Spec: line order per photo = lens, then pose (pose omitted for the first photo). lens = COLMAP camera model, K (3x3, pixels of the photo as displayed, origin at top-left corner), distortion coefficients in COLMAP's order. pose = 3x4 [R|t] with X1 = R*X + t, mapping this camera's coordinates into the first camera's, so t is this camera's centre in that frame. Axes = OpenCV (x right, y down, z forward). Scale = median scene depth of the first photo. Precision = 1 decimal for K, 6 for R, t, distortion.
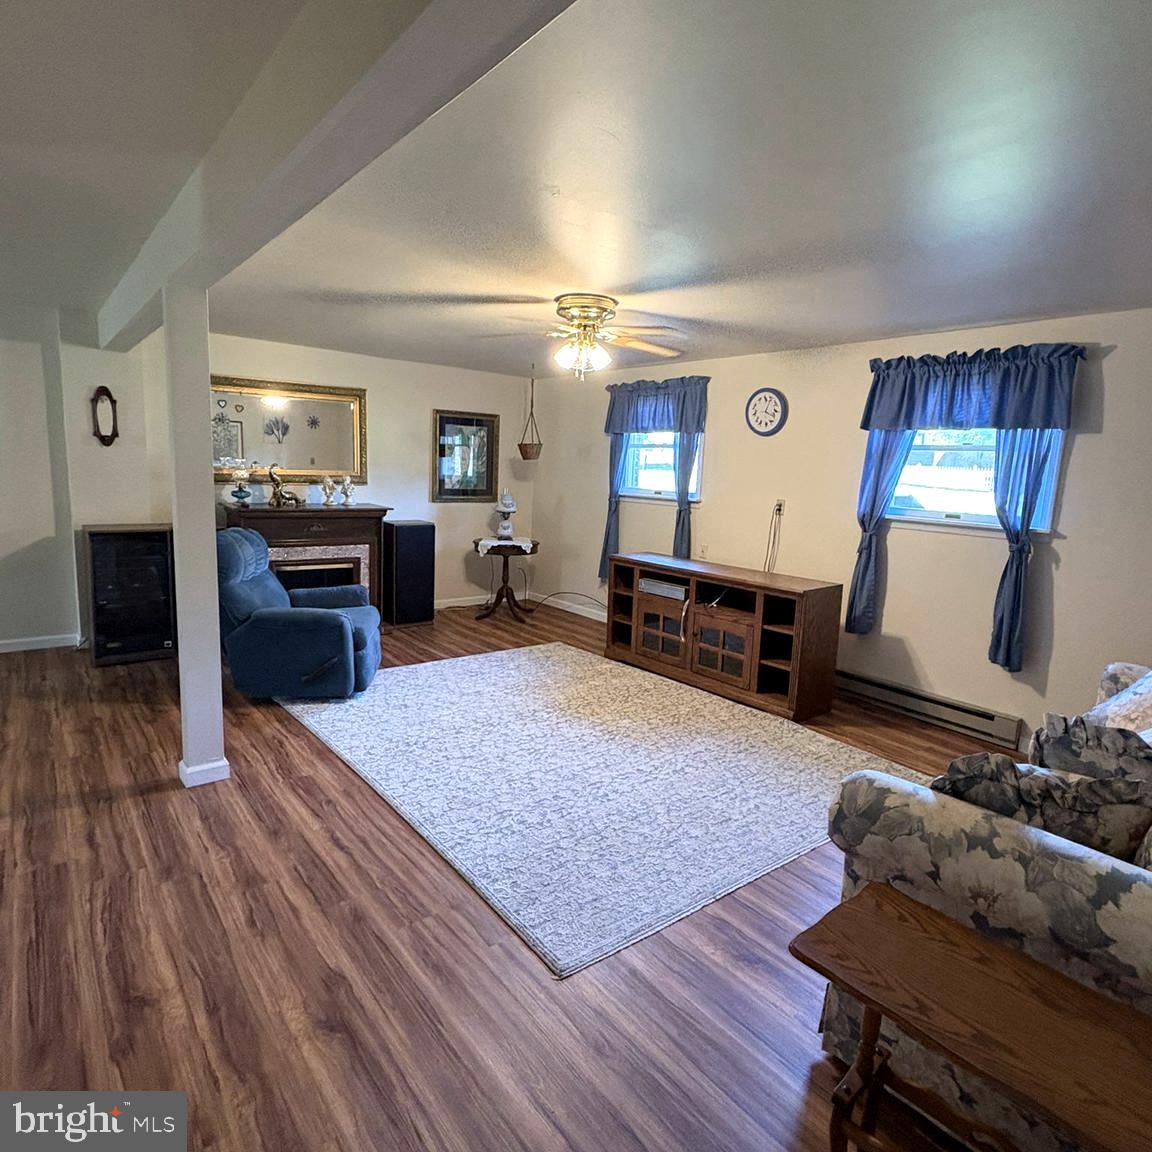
lens RADIAL K [[692.2, 0, 576.1], [0, 692.2, 574.7], [0, 0, 1]] dist [-0.005953, -0.001476]
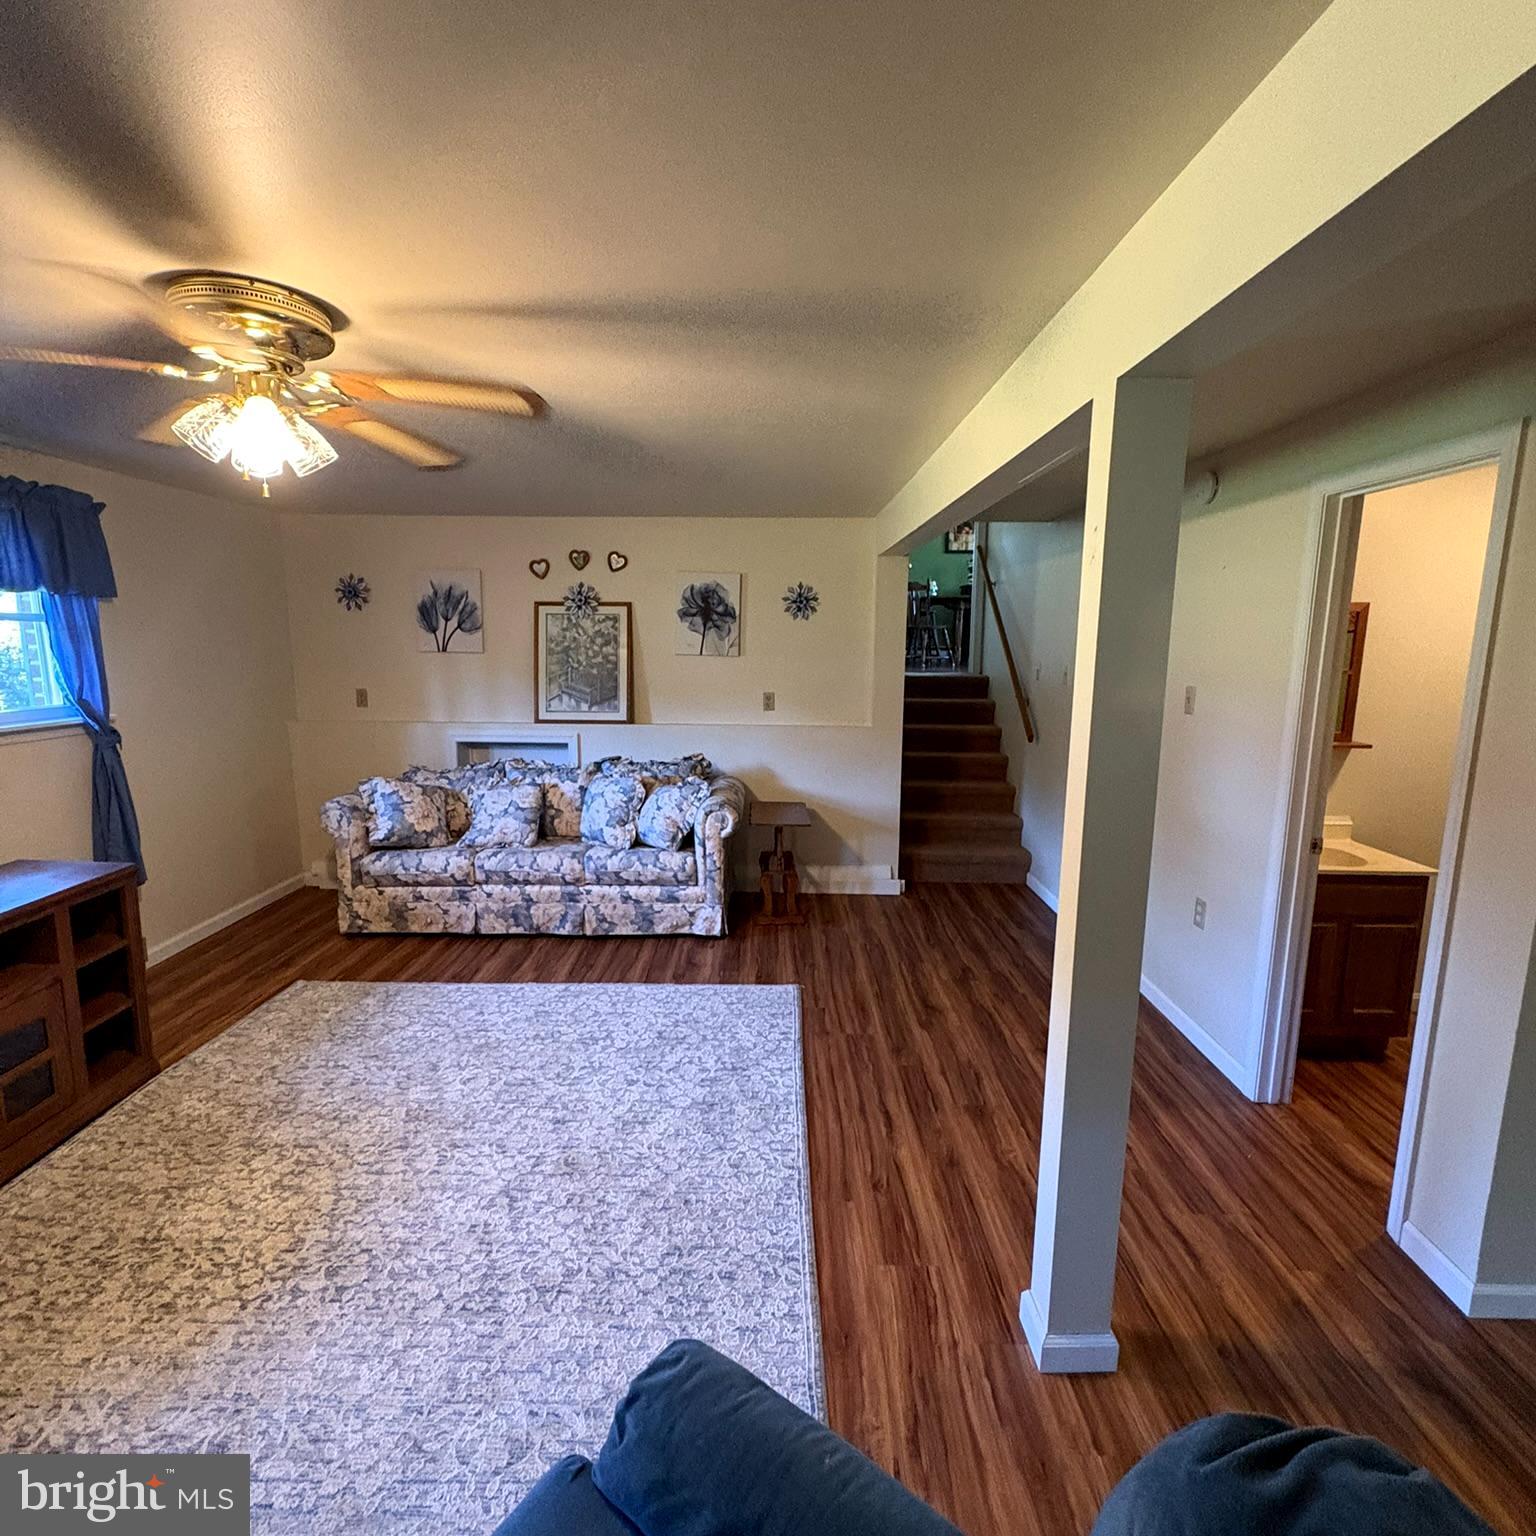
lens RADIAL K [[803.3, 0, 774.3], [0, 803.3, 771.9], [0, 0, 1]] dist [-0.001117, -0.000076]
pose [[-0.782761, -0.150504, 0.603850, -0.644224], [0.052993, 0.950671, 0.305640, -0.294353], [-0.620063, 0.271243, -0.736172, 1.416316]]
